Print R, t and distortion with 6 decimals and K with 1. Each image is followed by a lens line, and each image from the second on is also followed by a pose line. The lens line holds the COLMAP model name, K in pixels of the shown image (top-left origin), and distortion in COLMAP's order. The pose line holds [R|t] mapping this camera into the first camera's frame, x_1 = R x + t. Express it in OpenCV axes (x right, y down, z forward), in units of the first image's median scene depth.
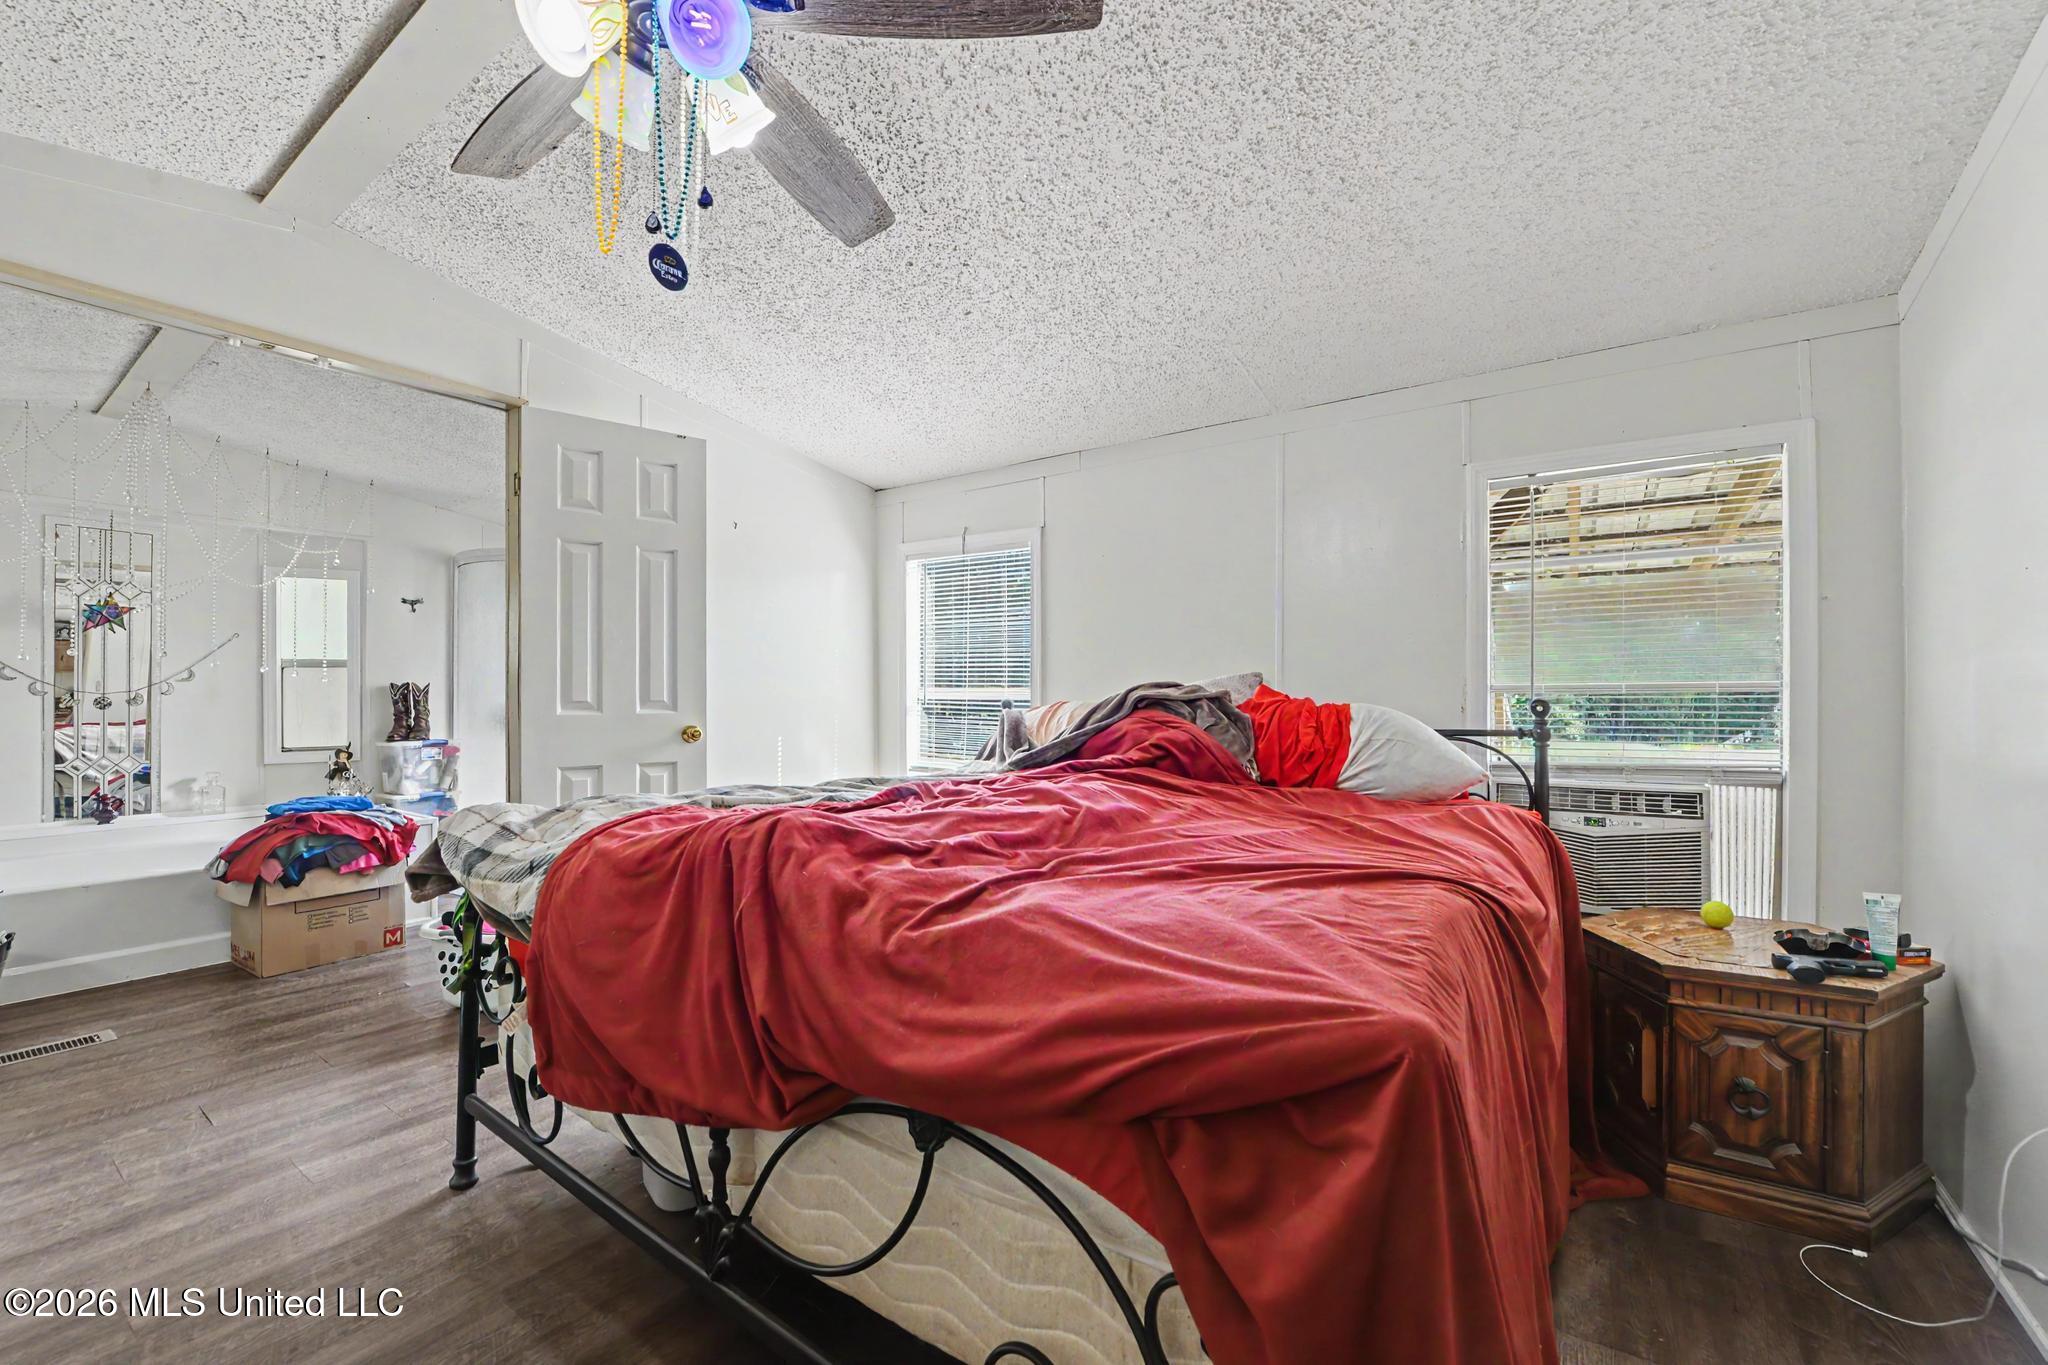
lens RADIAL K [[831.9, 0, 1013.4], [0, 831.9, 682.4], [0, 0, 1]] dist [-0.013925, -0.000903]
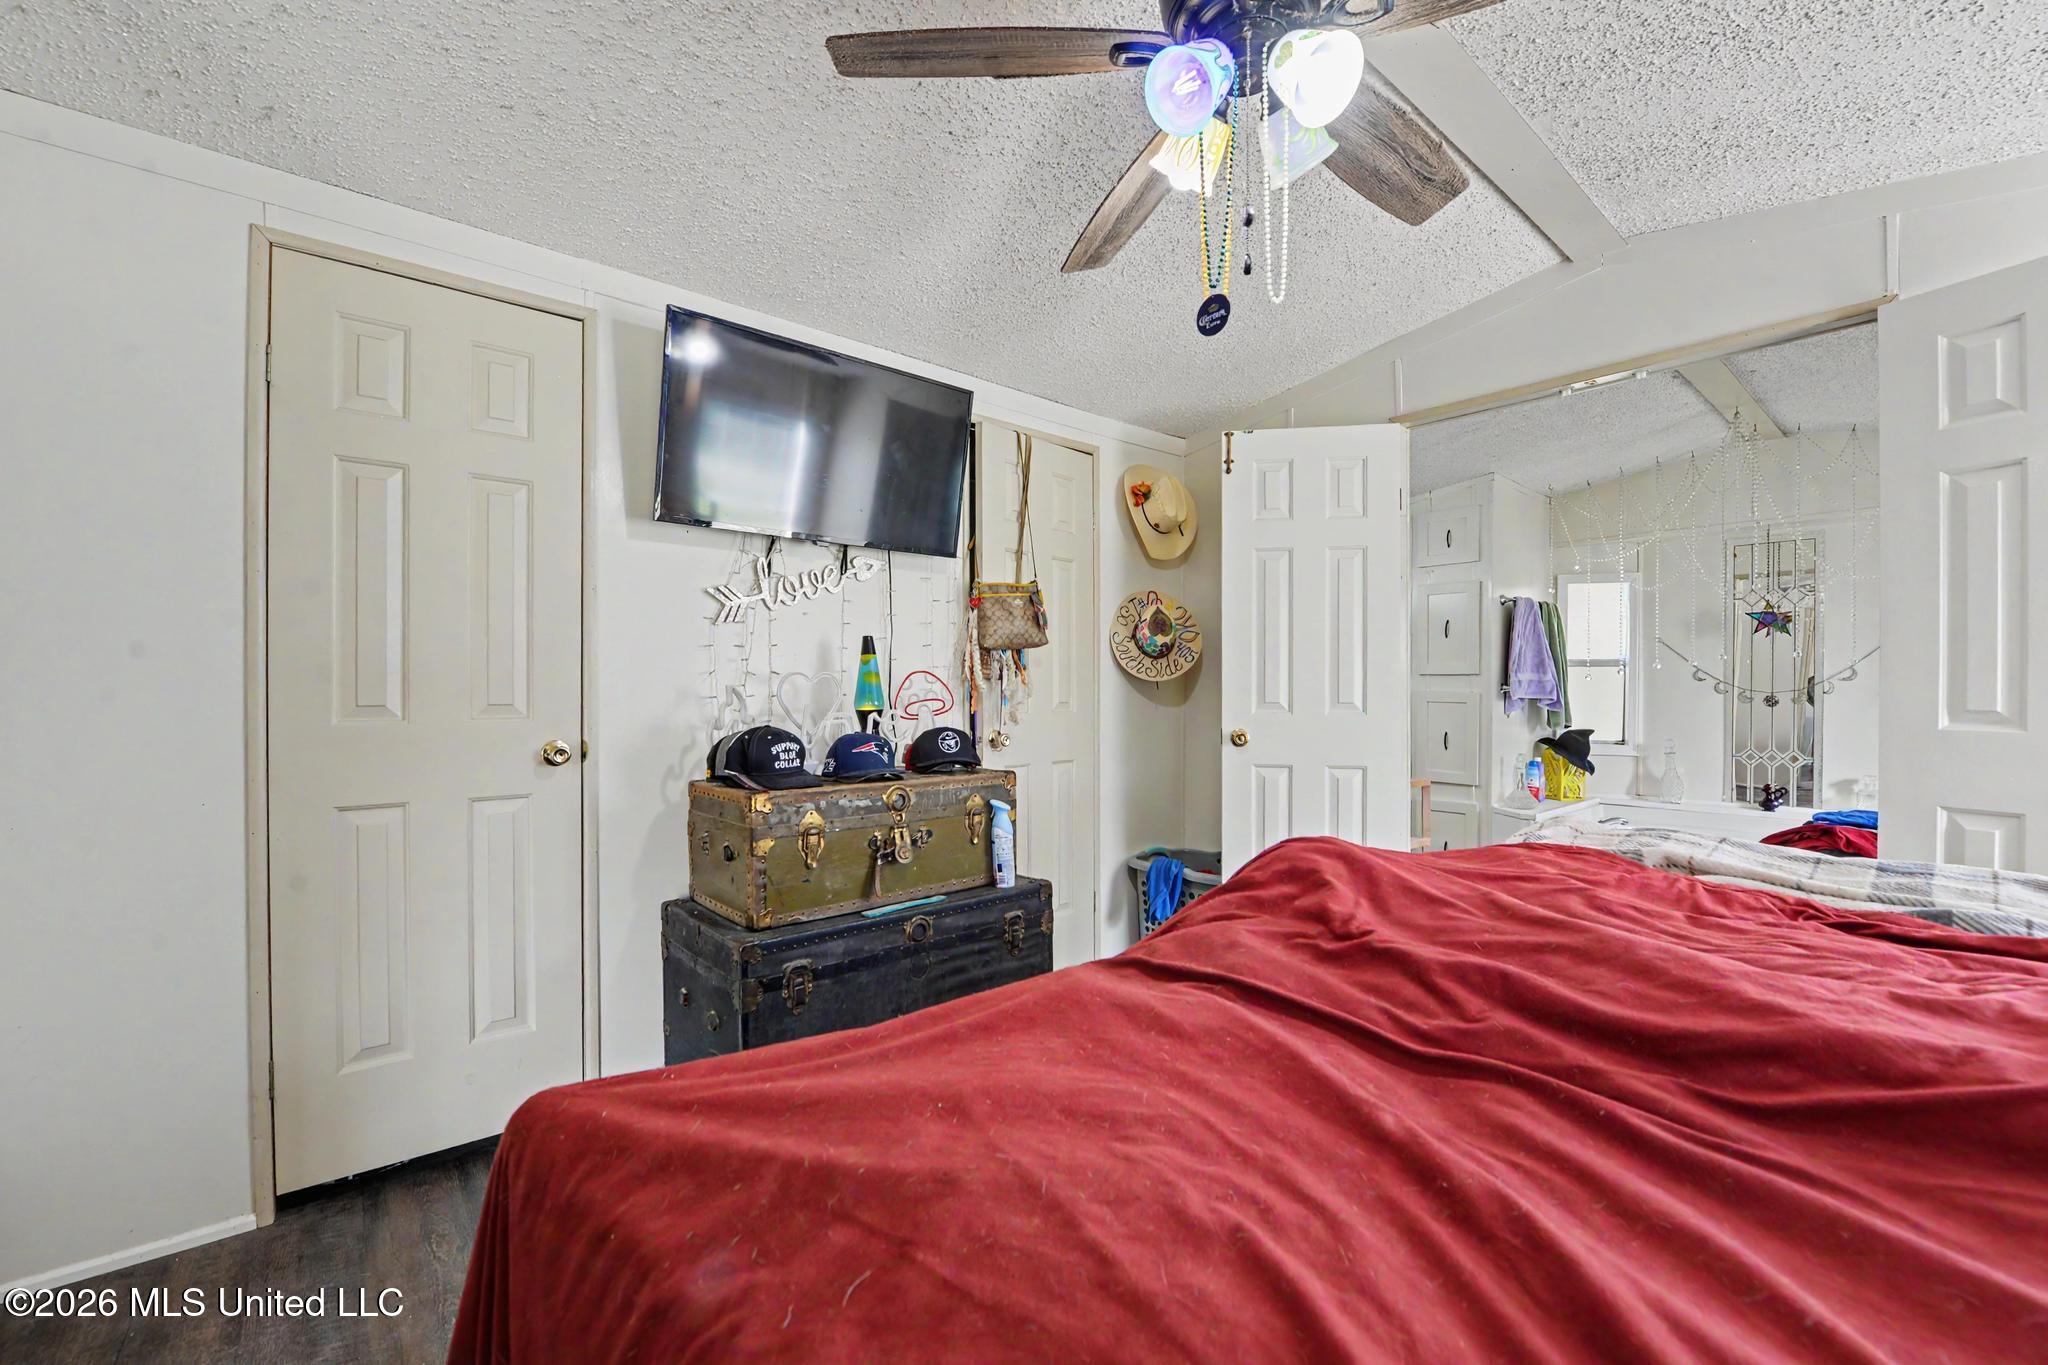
lens RADIAL K [[831.9, 0, 1013.1], [0, 831.9, 688.6], [0, 0, 1]] dist [-0.013925, -0.000903]
pose [[-0.253359, 0.003593, -0.967366, 0.303041], [0.007572, 0.999970, 0.001731, -0.001361], [0.967343, -0.006886, -0.253378, 0.421078]]
